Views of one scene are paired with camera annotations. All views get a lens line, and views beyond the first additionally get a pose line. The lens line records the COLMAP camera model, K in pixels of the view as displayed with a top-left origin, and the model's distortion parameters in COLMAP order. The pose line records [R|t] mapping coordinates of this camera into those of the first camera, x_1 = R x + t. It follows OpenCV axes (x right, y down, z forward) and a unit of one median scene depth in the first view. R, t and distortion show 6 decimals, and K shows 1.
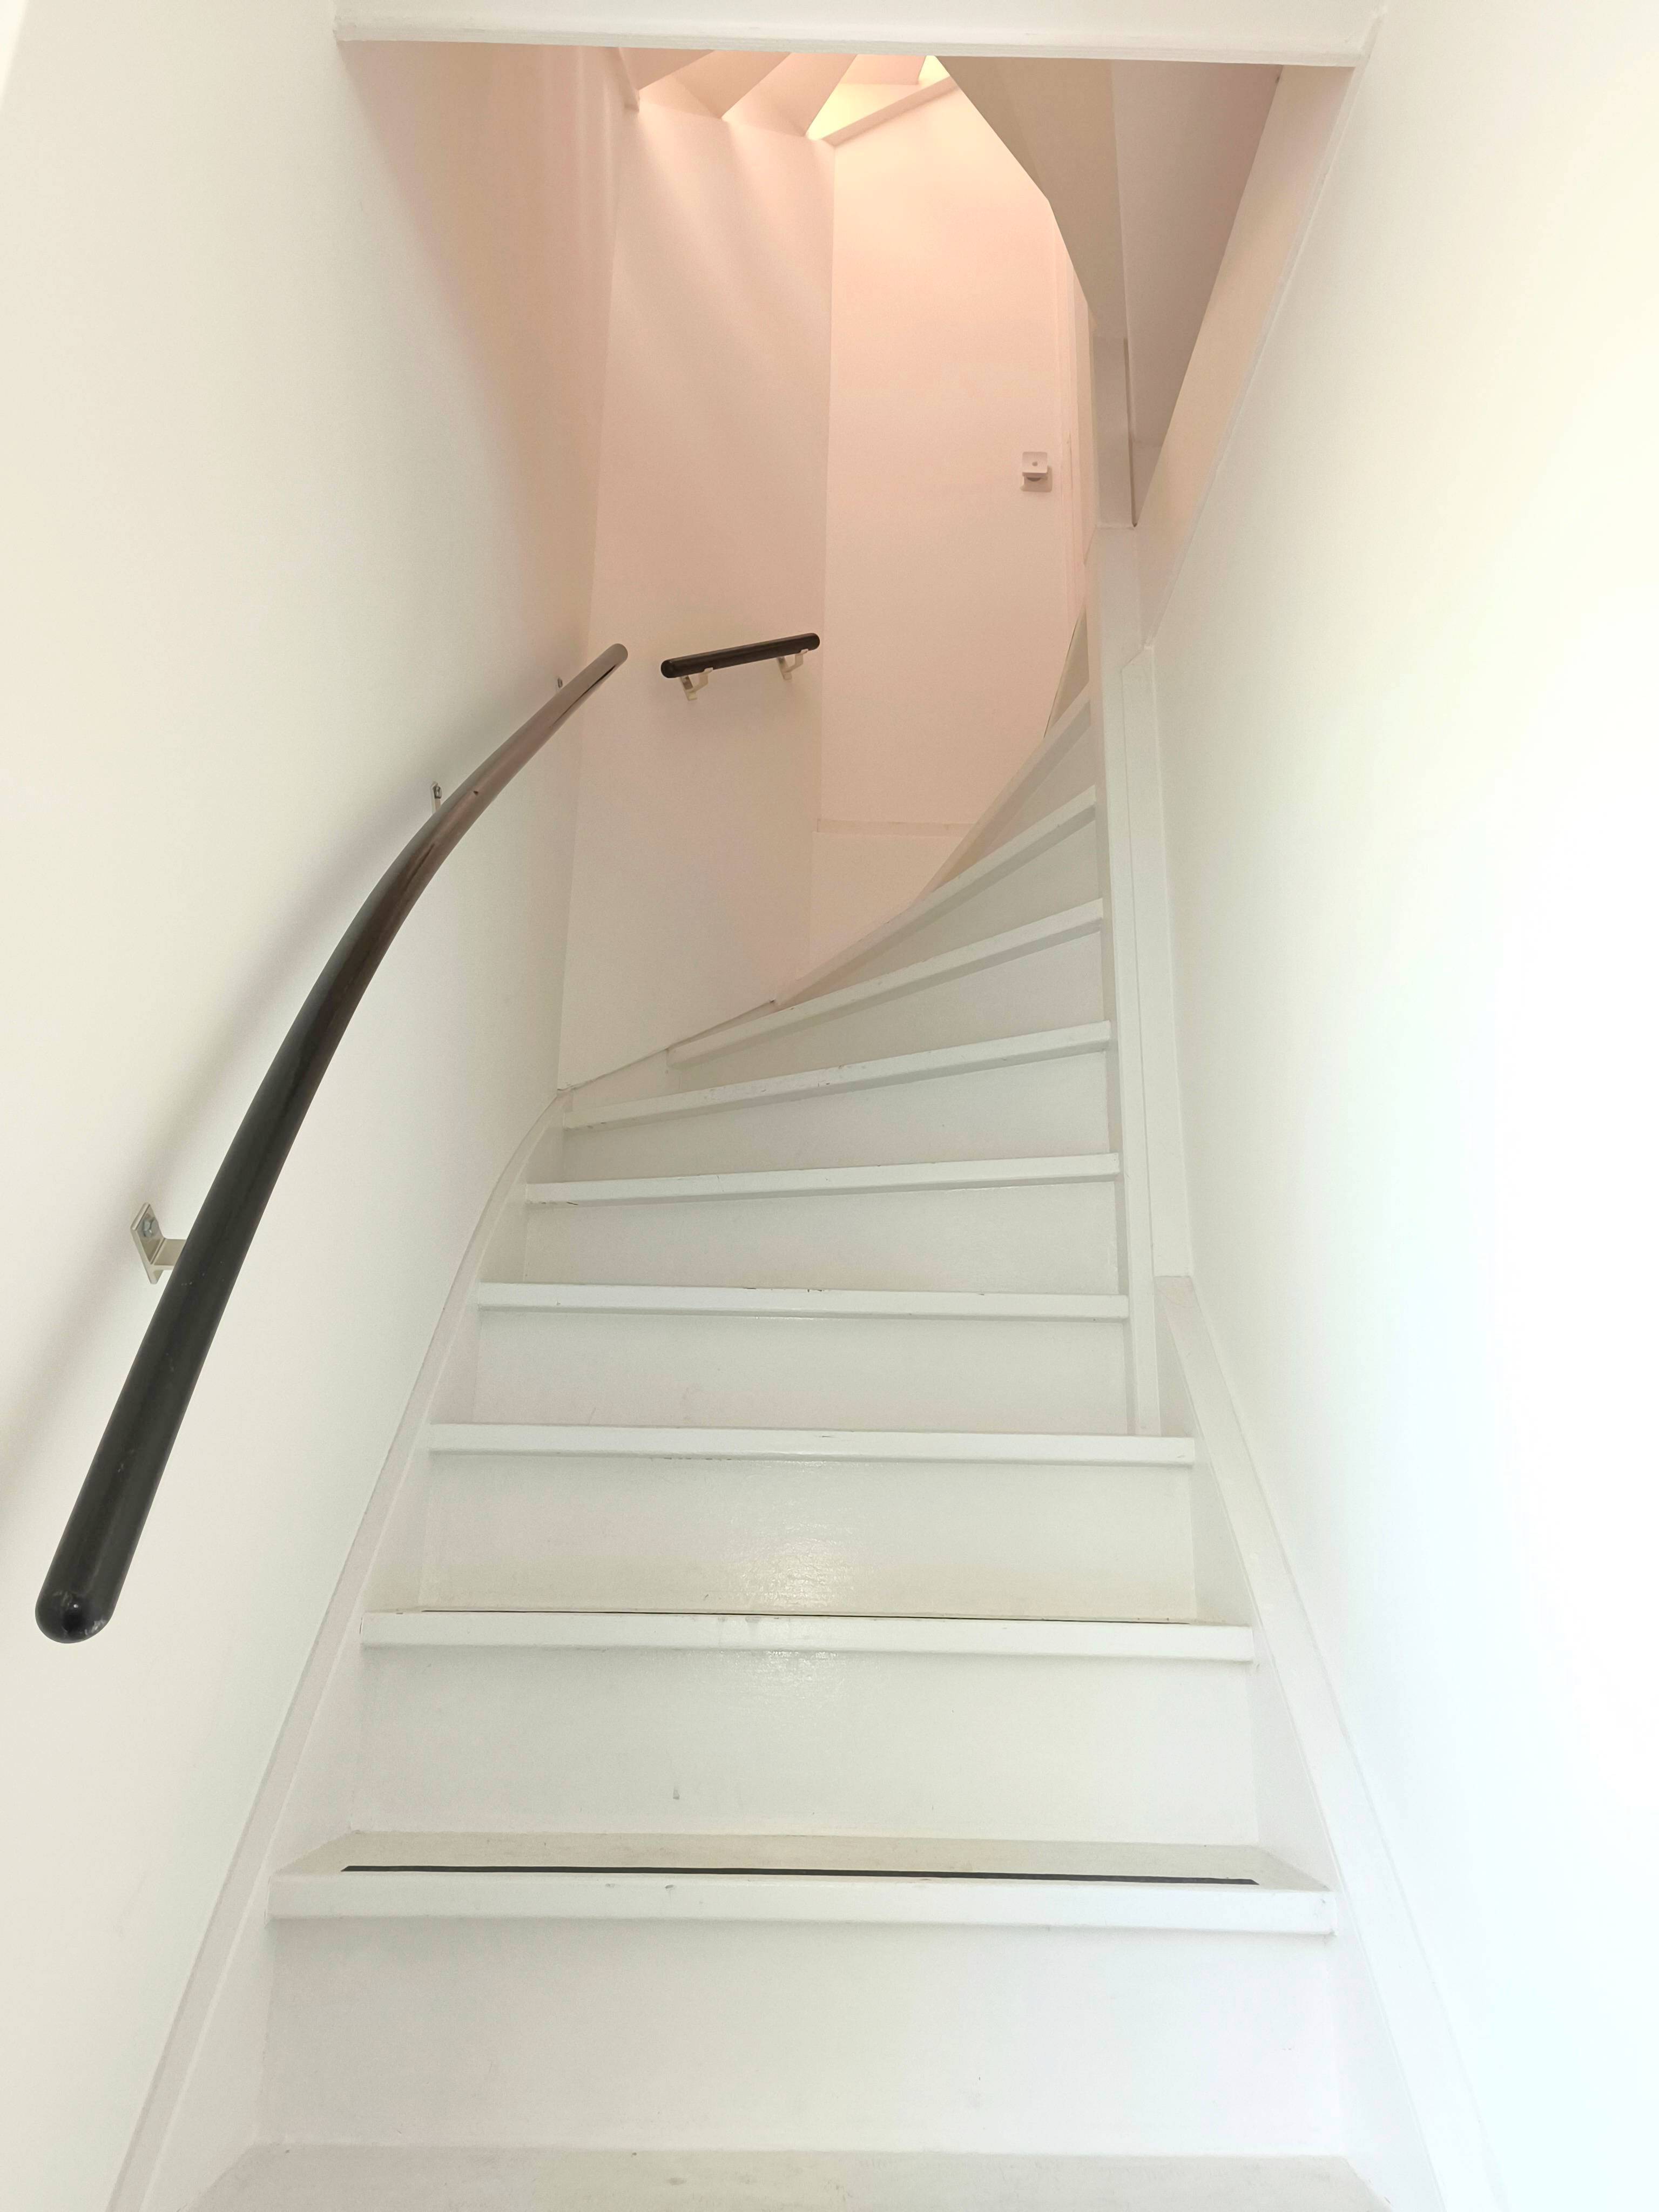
lens RADIAL K [[1471.1, 0, 846.9], [0, 1471.1, 1152.0], [0, 0, 1]] dist [0.071286, -0.057693]
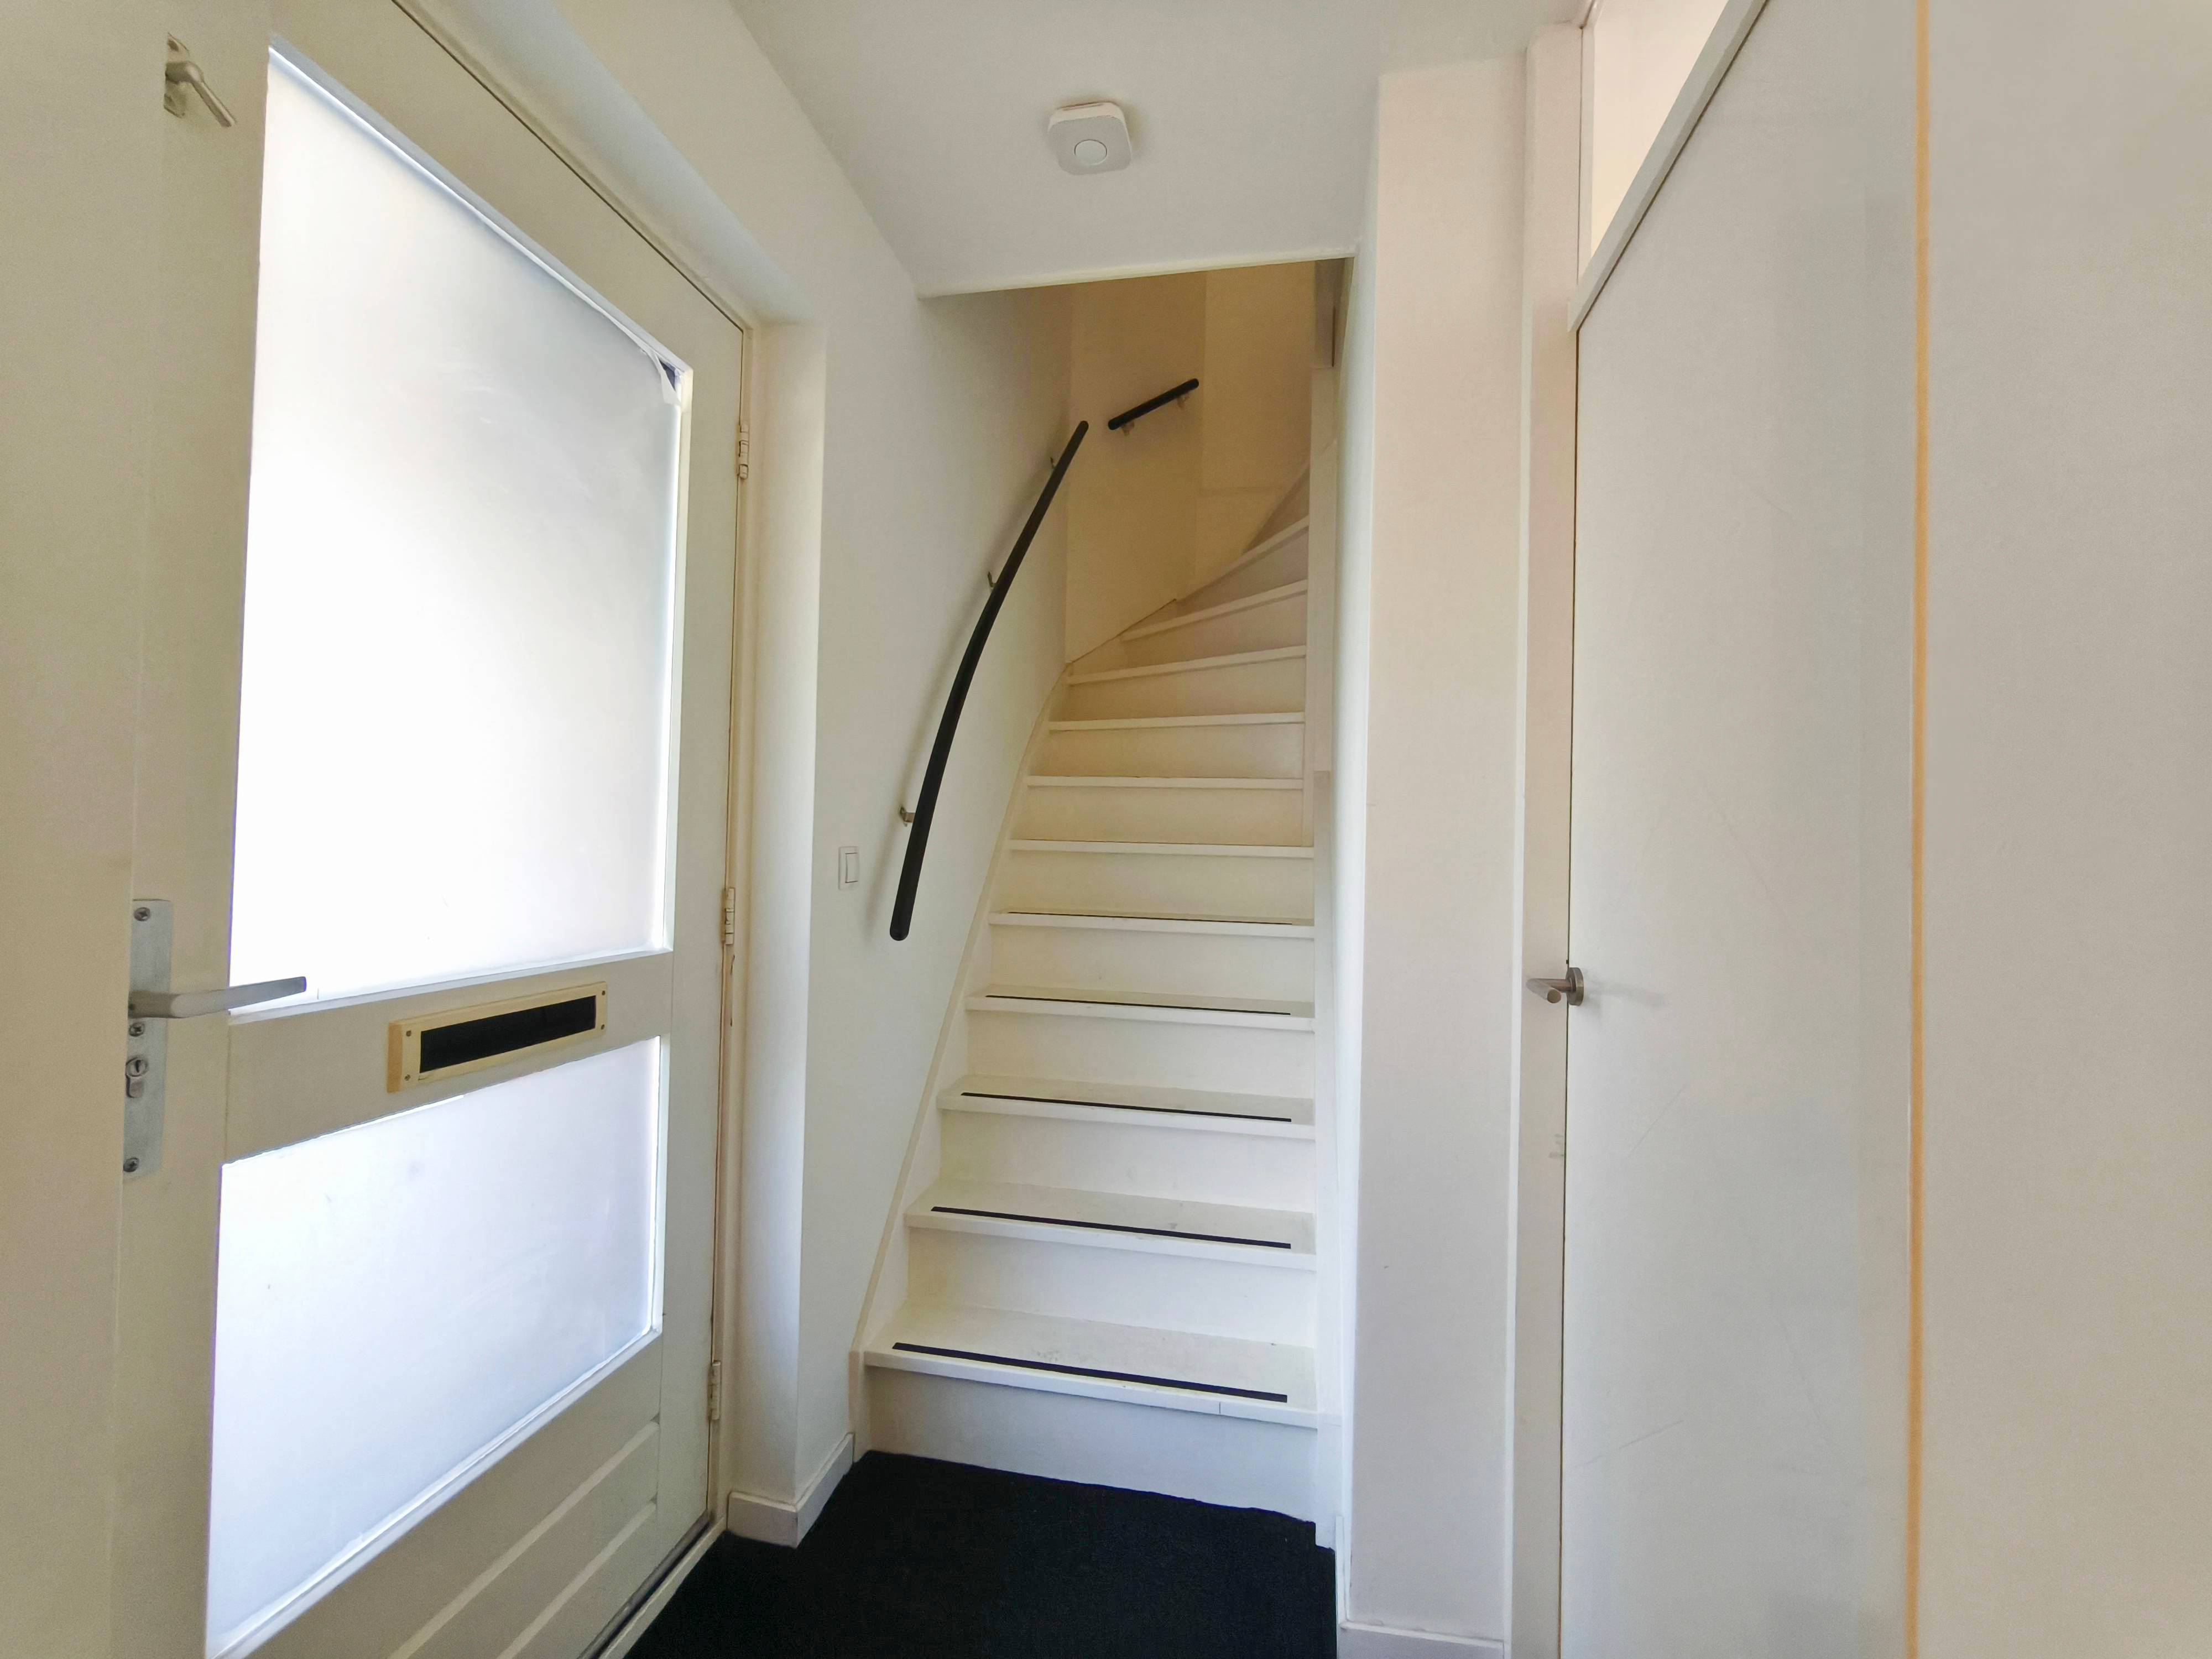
lens RADIAL K [[960.5, 0, 1106.0], [0, 960.5, 829.5], [0, 0, 1]] dist [-0.003592, -0.000132]
pose [[0.973619, 0.003285, -0.228158, 0.231810], [0.060993, 0.959767, 0.274094, -0.247714], [0.219879, -0.280779, 0.934246, -0.456566]]
